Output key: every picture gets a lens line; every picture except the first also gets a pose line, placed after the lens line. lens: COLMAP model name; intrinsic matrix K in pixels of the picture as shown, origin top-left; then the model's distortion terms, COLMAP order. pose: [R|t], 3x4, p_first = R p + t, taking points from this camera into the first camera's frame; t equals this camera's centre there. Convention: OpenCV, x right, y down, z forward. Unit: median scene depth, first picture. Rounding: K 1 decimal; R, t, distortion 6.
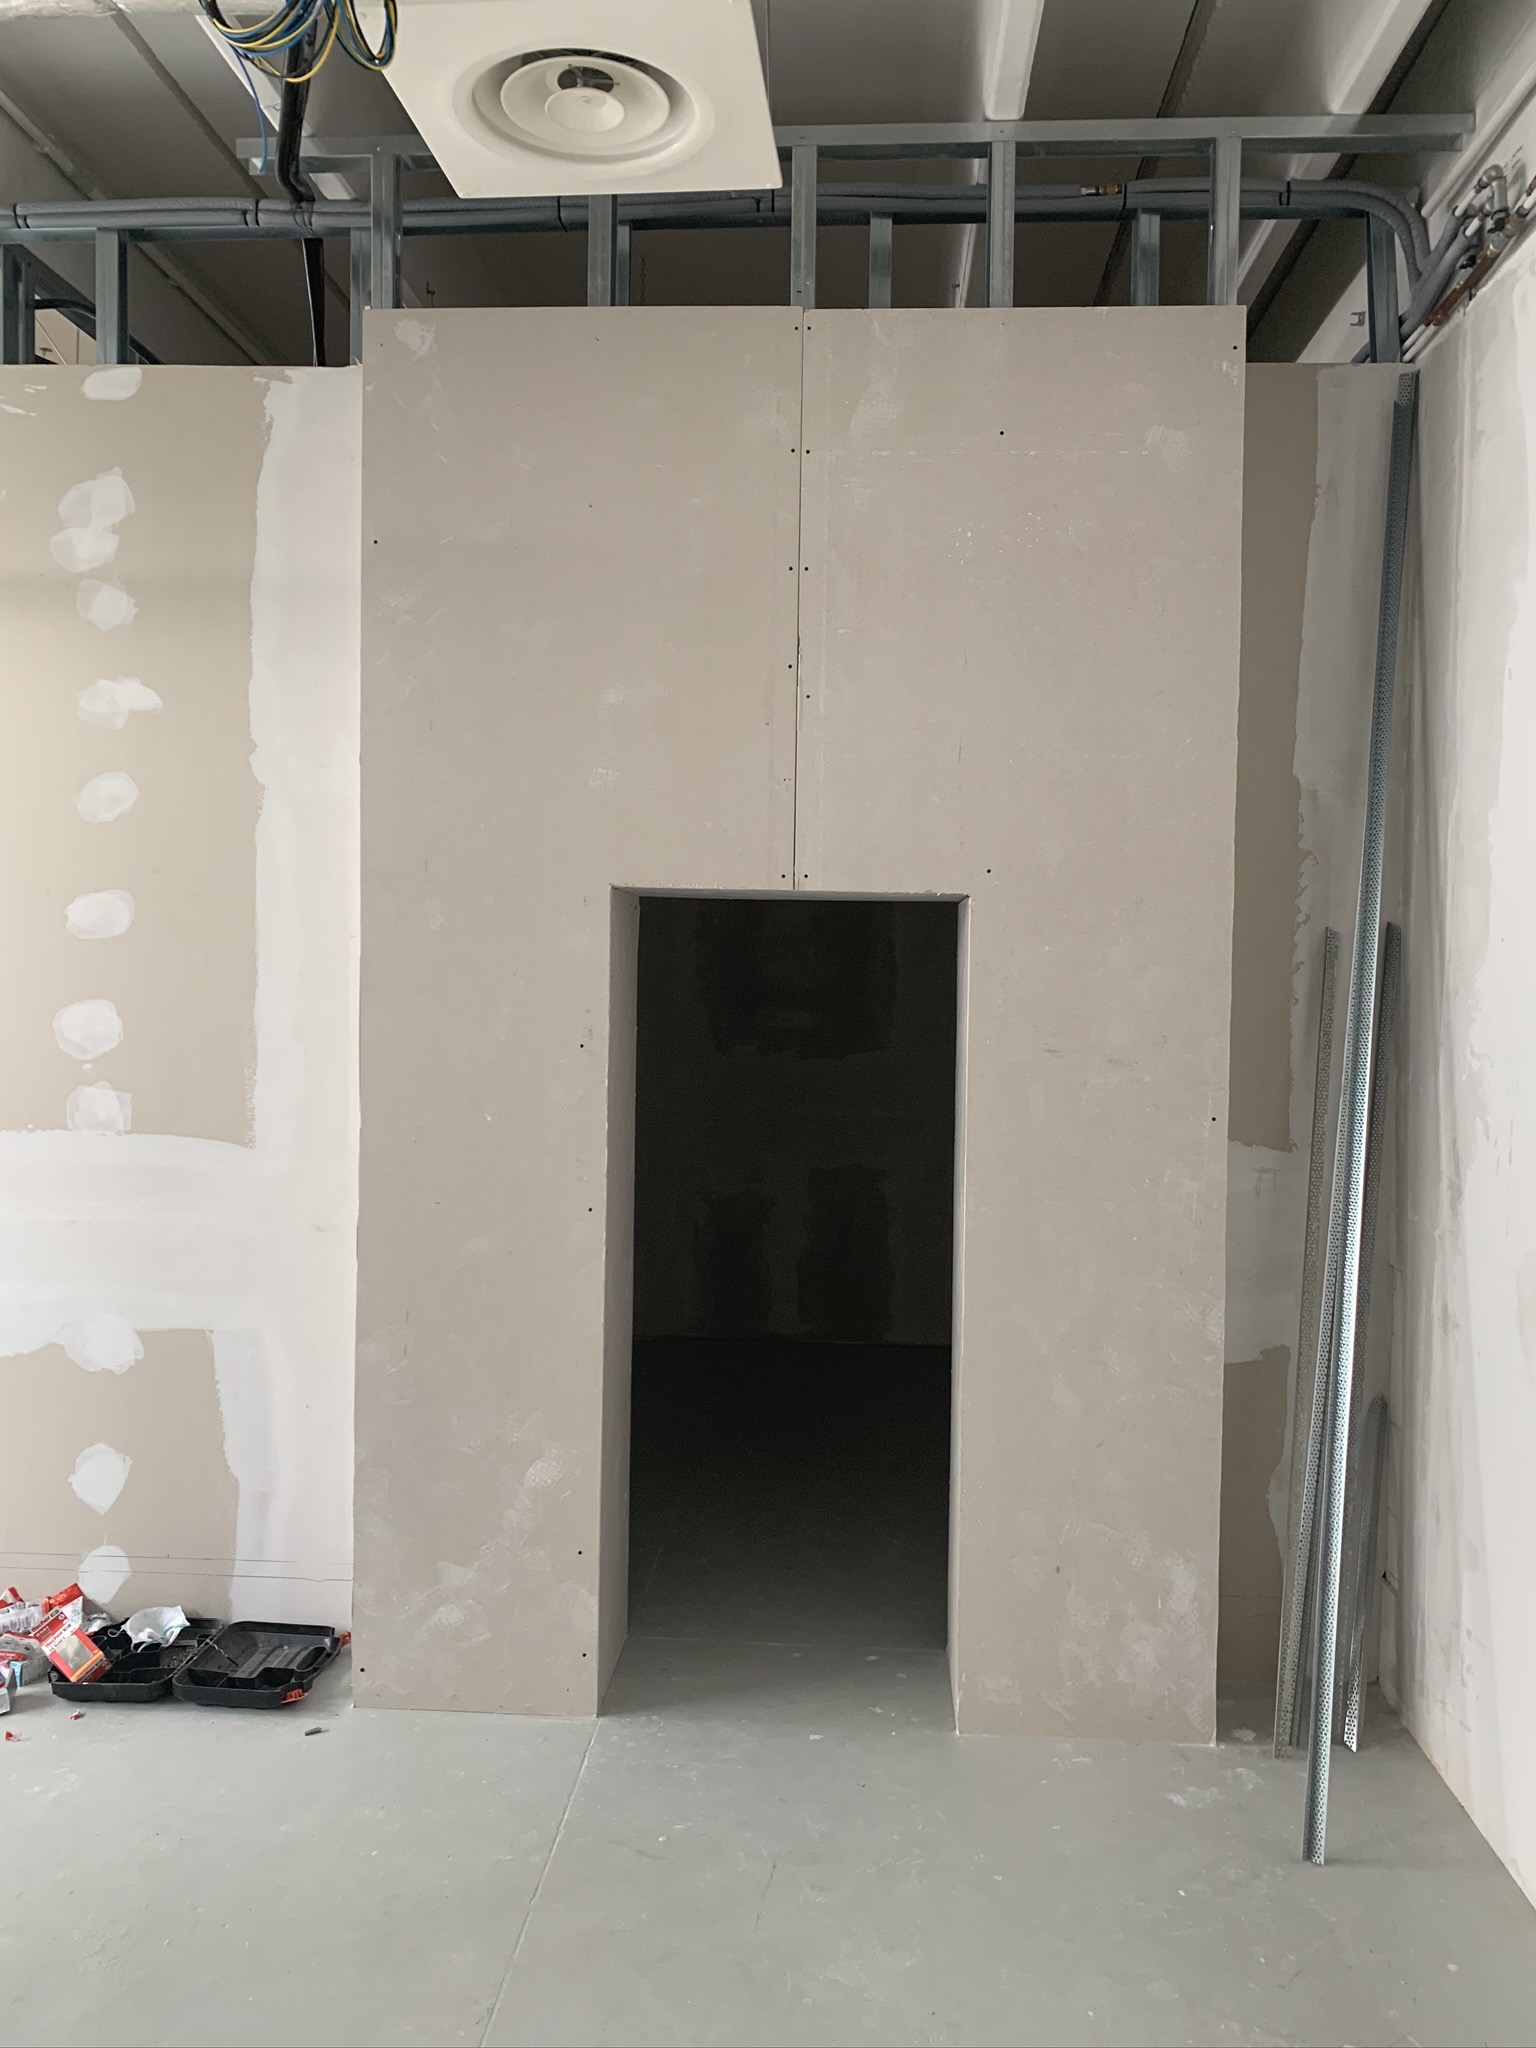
lens RADIAL K [[1511.7, 0, 768.0], [0, 1511.7, 1024.0], [0, 0, 1]] dist [0.005818, -0.003736]
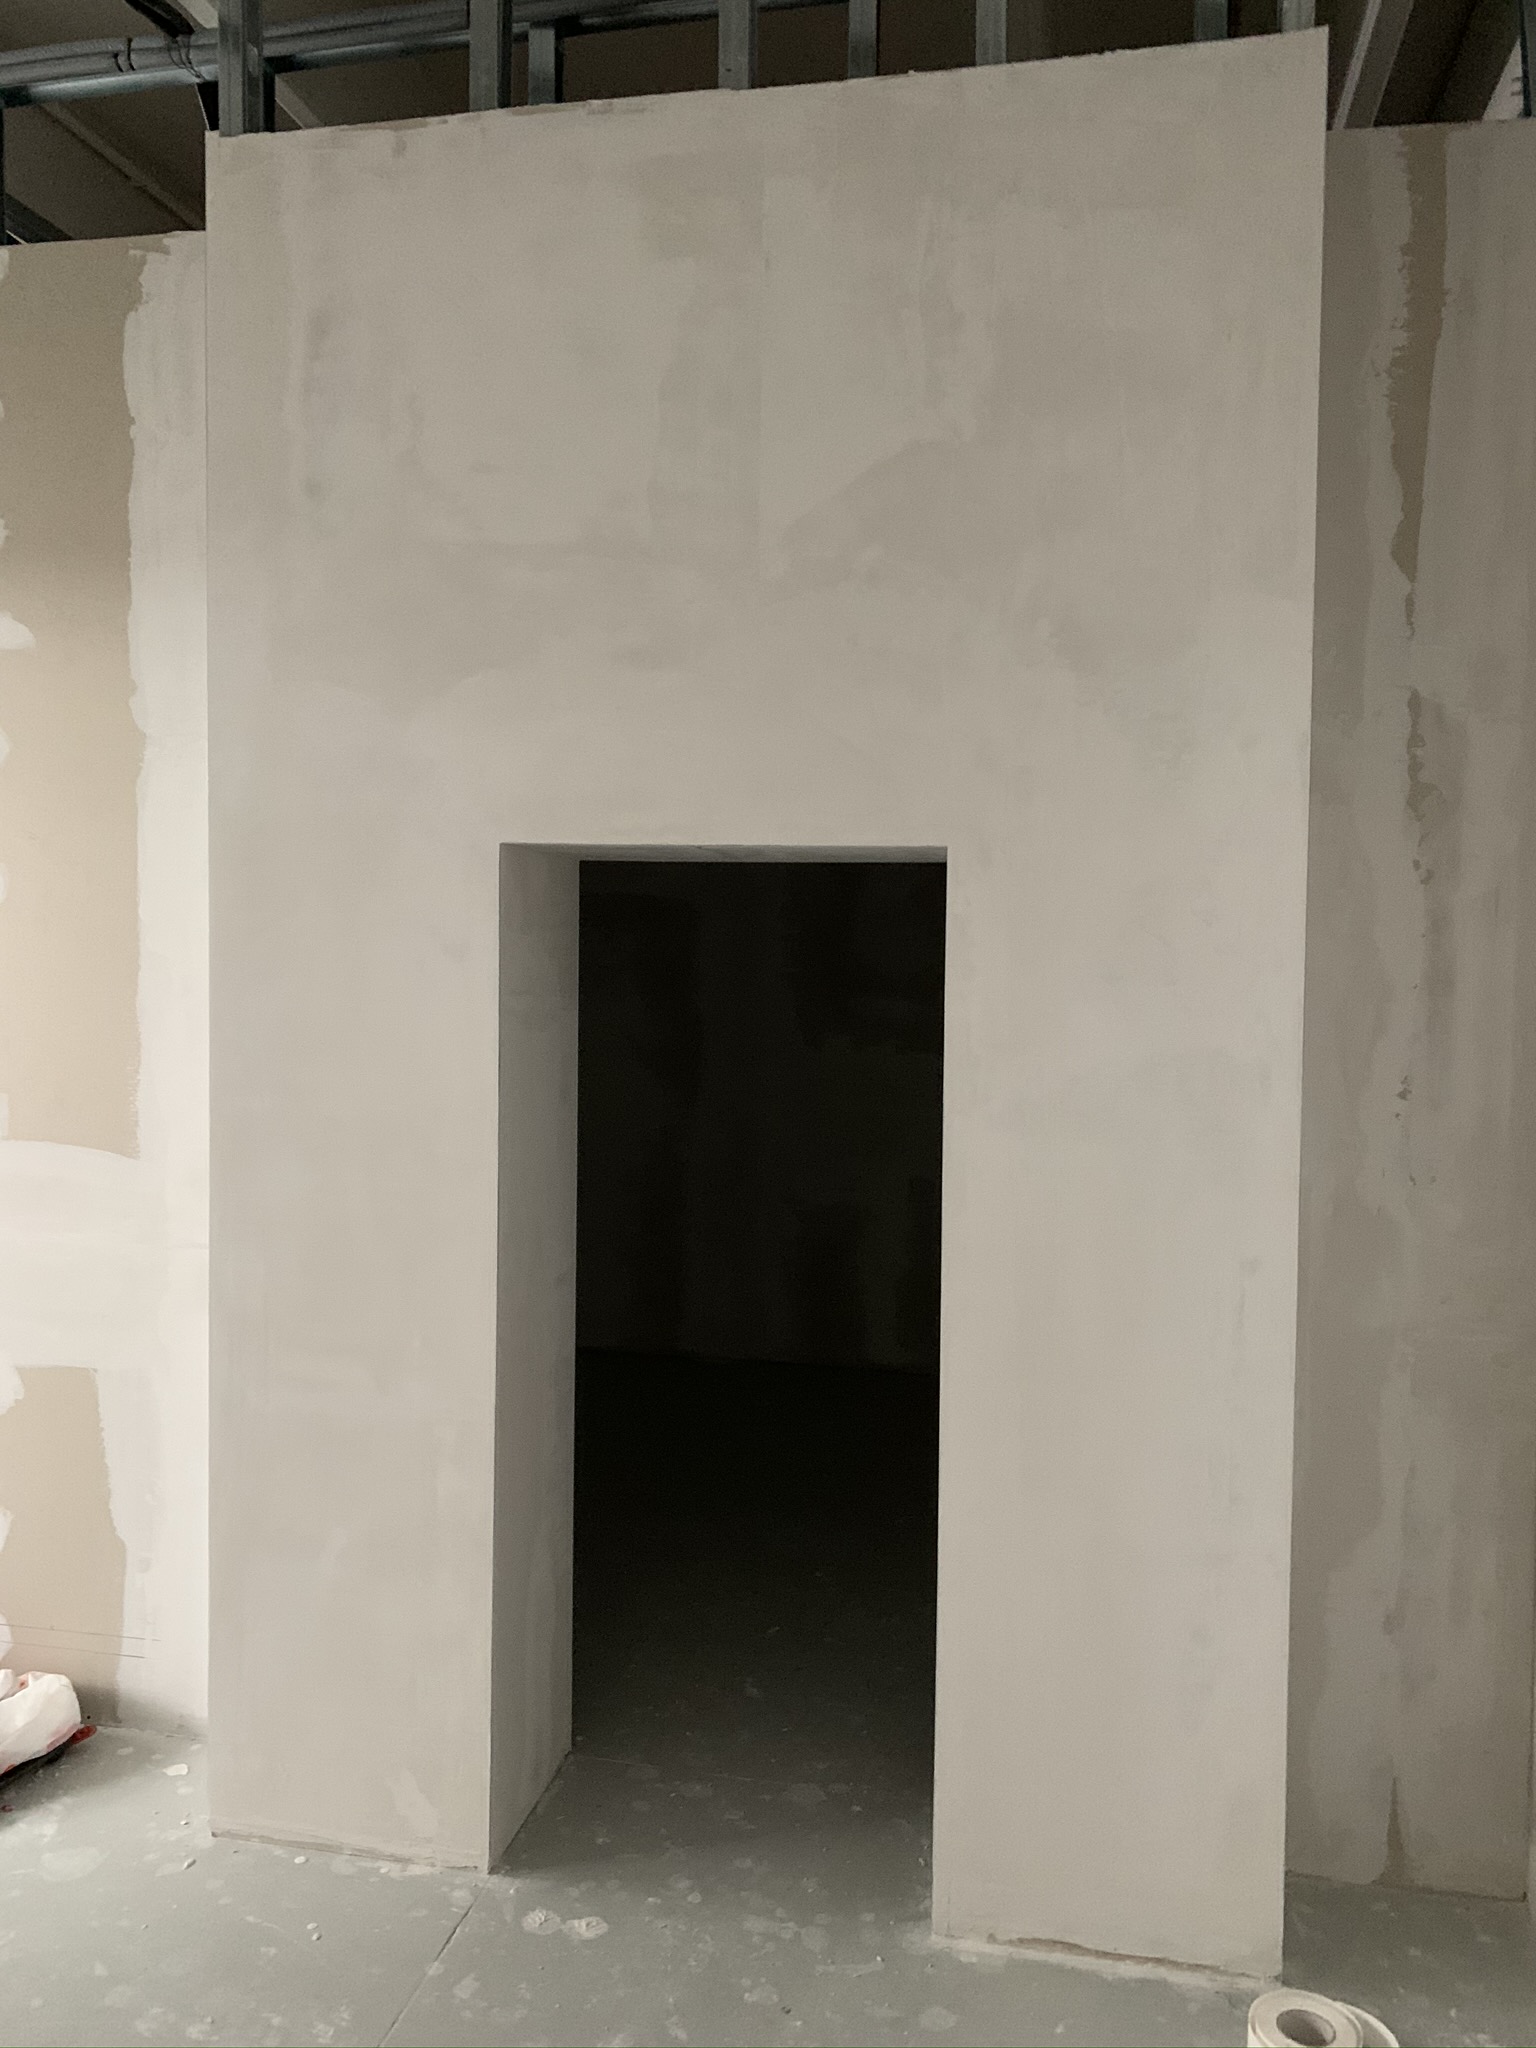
lens RADIAL K [[1511.7, 0, 768.0], [0, 1511.7, 1024.0], [0, 0, 1]] dist [0.005818, -0.003736]
pose [[0.989075, 0.003802, -0.147365, 0.140282], [-0.002709, 0.999967, 0.007618, -0.001843], [0.147389, -0.007136, 0.989053, 0.210841]]
